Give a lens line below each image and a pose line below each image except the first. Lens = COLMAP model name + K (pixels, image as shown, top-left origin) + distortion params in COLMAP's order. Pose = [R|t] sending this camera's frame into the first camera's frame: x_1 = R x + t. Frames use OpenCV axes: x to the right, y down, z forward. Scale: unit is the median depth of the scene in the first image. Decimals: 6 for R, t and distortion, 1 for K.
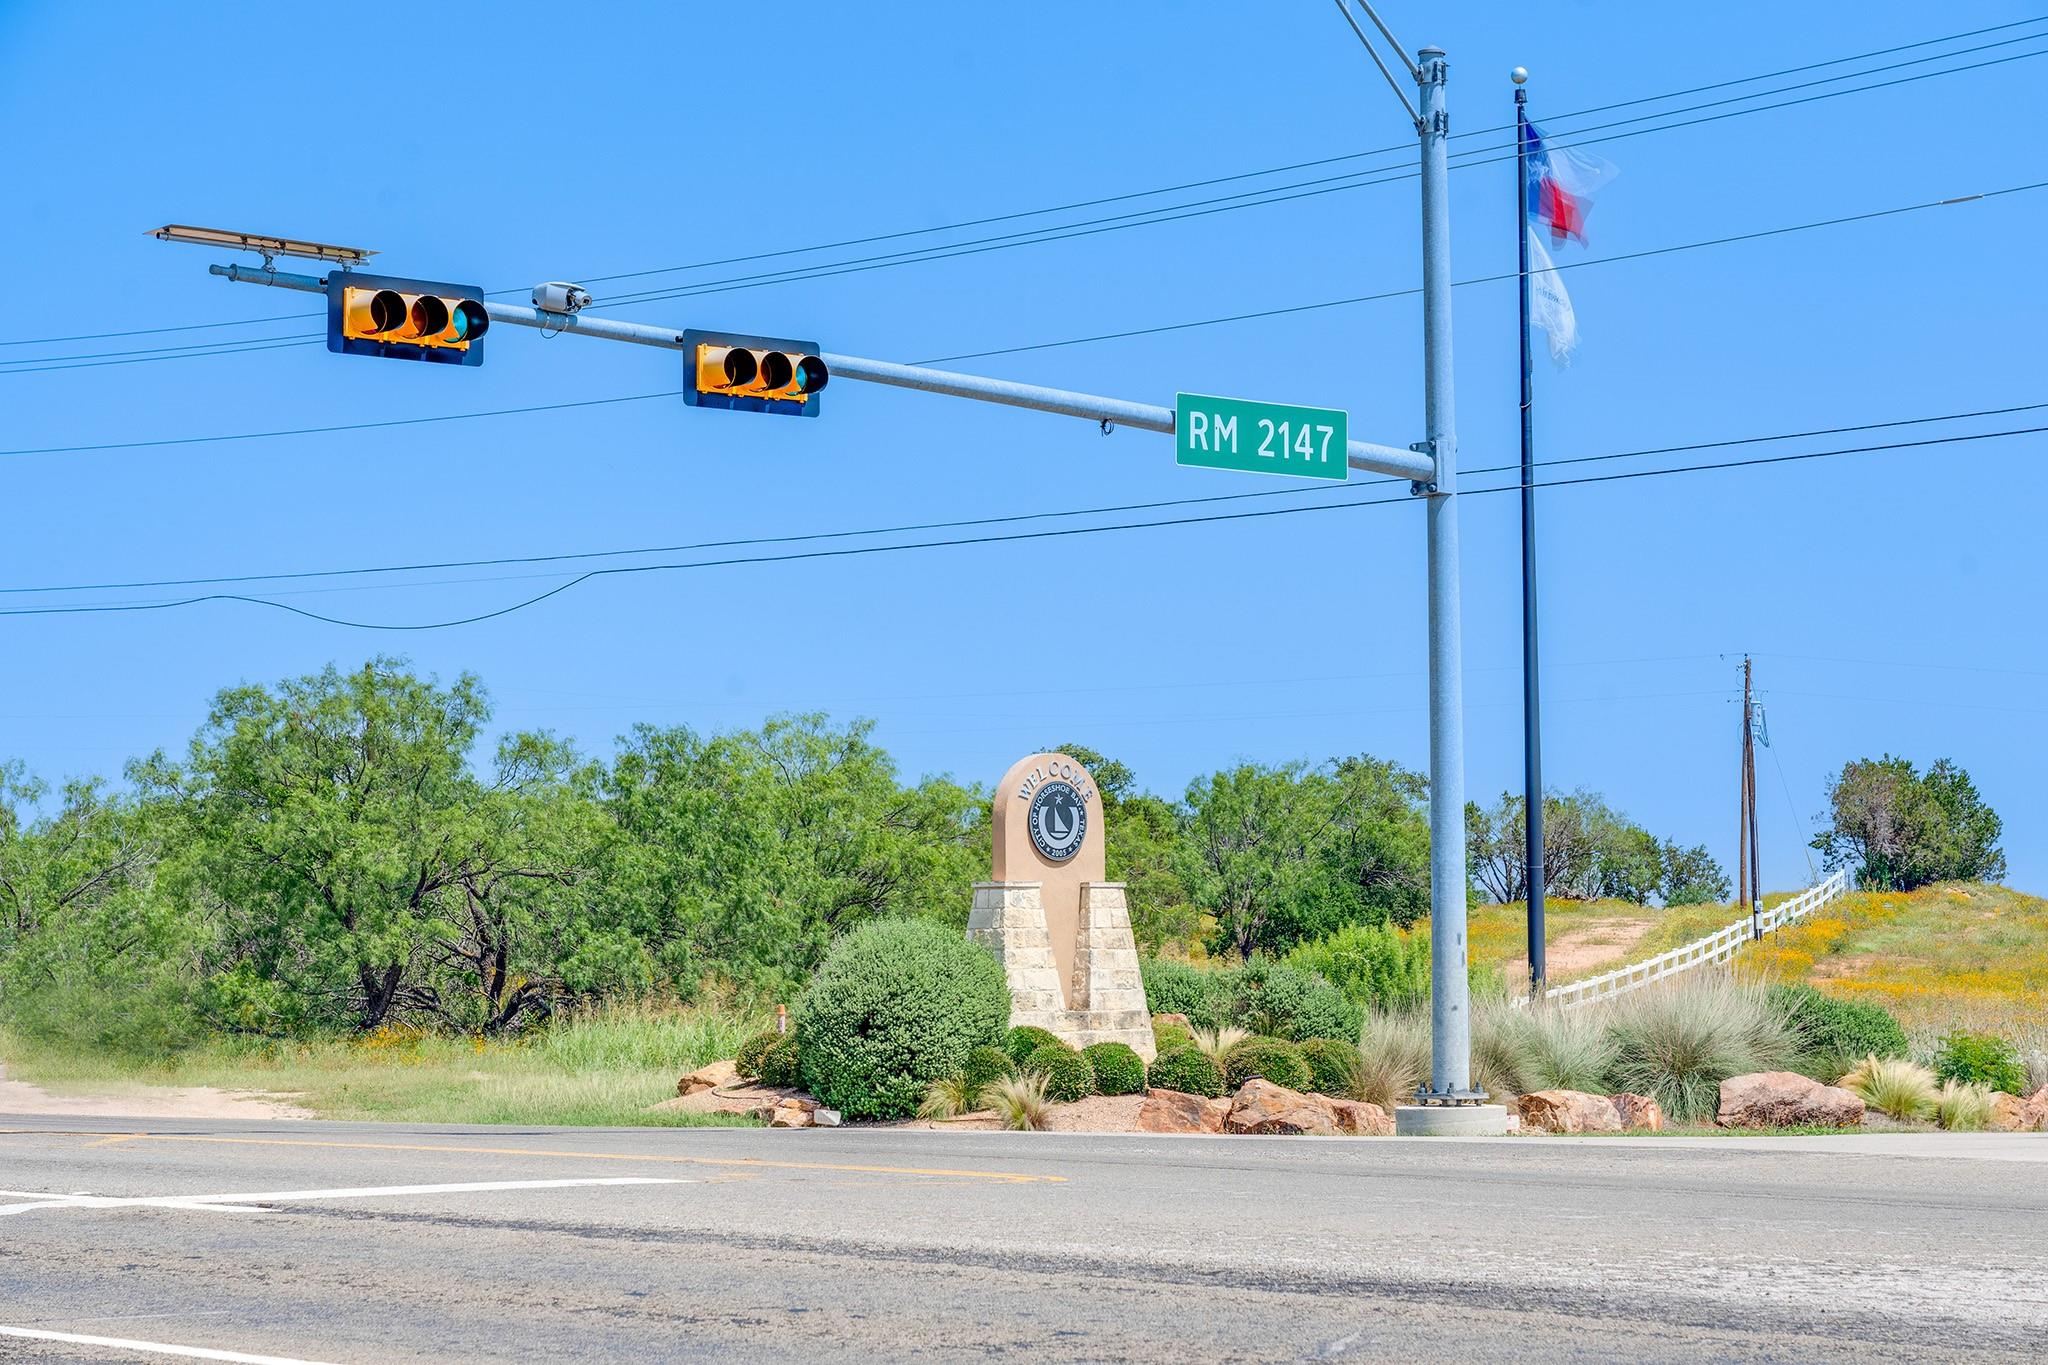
lens RADIAL K [[5727.1, 0, 1024.0], [0, 5727.1, 682.5], [0, 0, 1]] dist [0.151740, 0.140822]
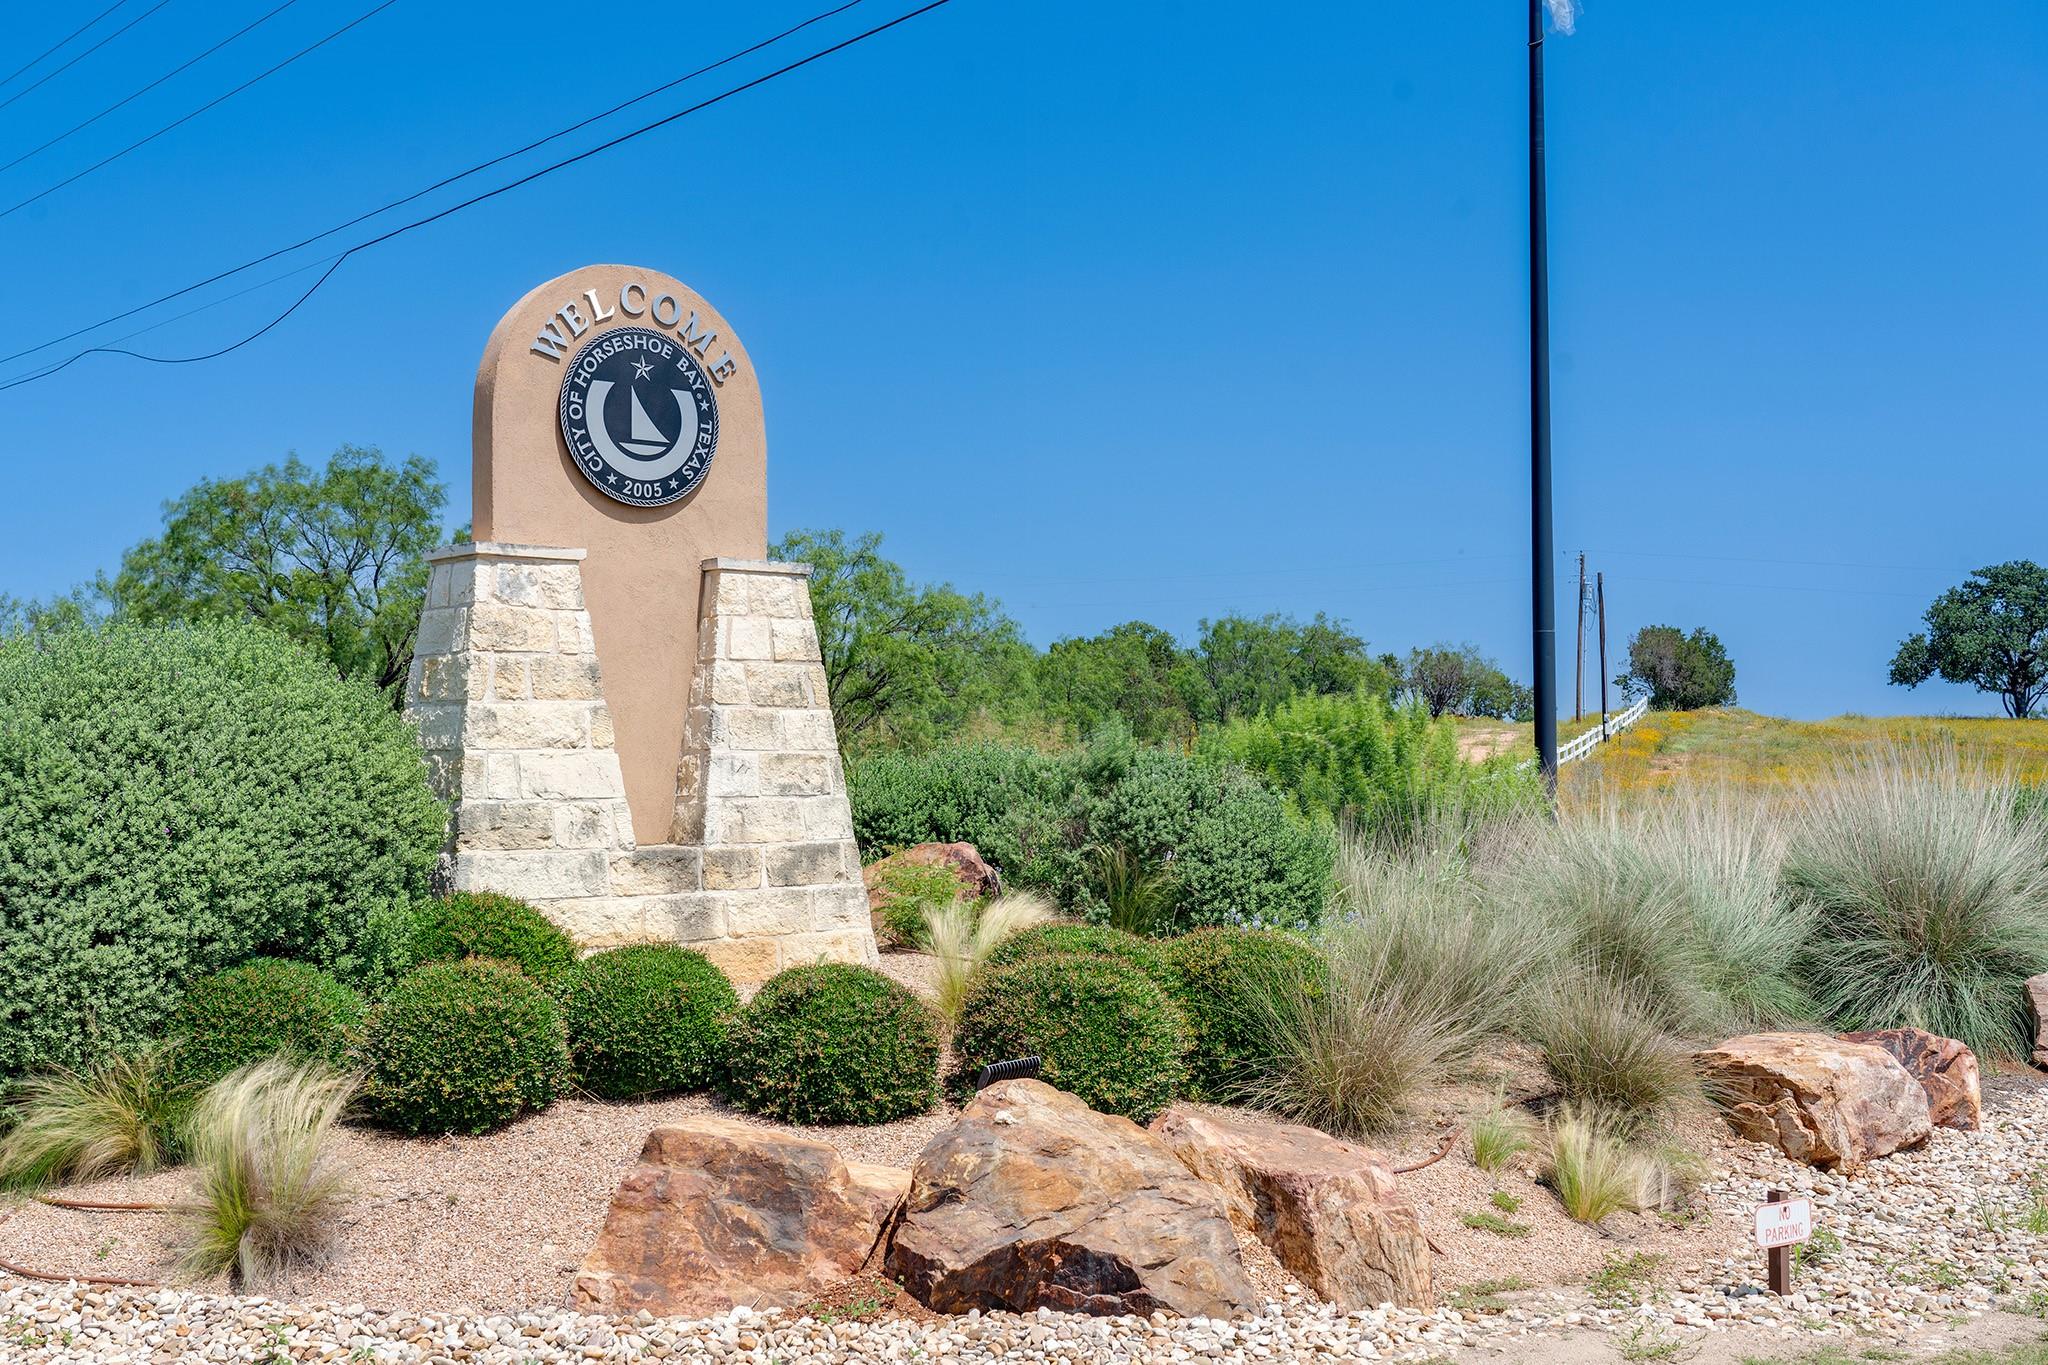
lens RADIAL K [[2221.8, 0, 1024.0], [0, 2221.8, 682.5], [0, 0, 1]] dist [-0.003114, -0.009391]
pose [[0.997339, 0.003672, -0.072807, 0.048053], [-0.002627, 0.999892, 0.014441, 0.042036], [0.072852, -0.014211, 0.997242, 0.828399]]
